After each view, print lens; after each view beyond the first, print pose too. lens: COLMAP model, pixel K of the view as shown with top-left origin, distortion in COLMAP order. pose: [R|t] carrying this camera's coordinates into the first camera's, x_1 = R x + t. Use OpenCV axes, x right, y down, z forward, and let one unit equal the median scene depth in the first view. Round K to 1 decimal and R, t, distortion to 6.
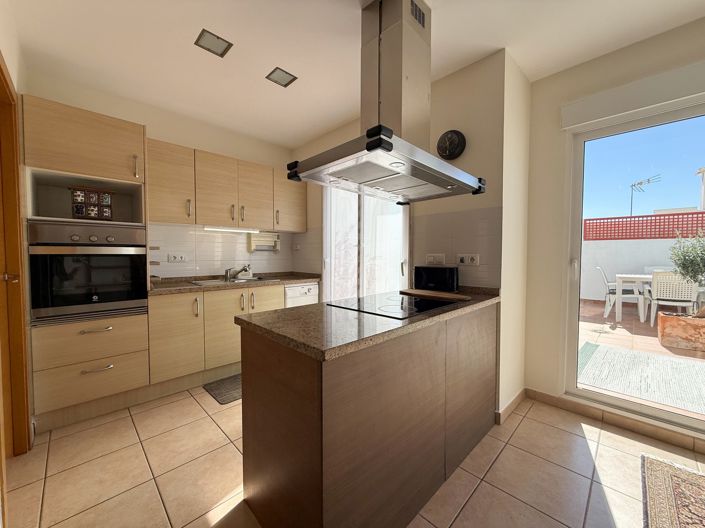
lens RADIAL K [[280.5, 0, 352.4], [0, 280.5, 265.2], [0, 0, 1]] dist [0.000295, 0.000023]
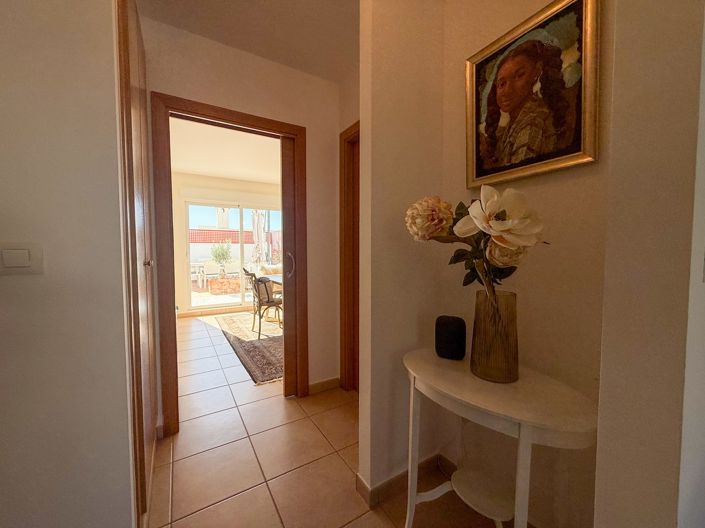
lens RADIAL K [[280.5, 0, 352.4], [0, 280.5, 265.7], [0, 0, 1]] dist [0.000295, 0.000023]
pose [[0.229715, -0.041485, 0.972373, -0.566796], [0.046309, 0.998425, 0.031656, 0.044646], [-0.972156, 0.037758, 0.231274, -0.434095]]
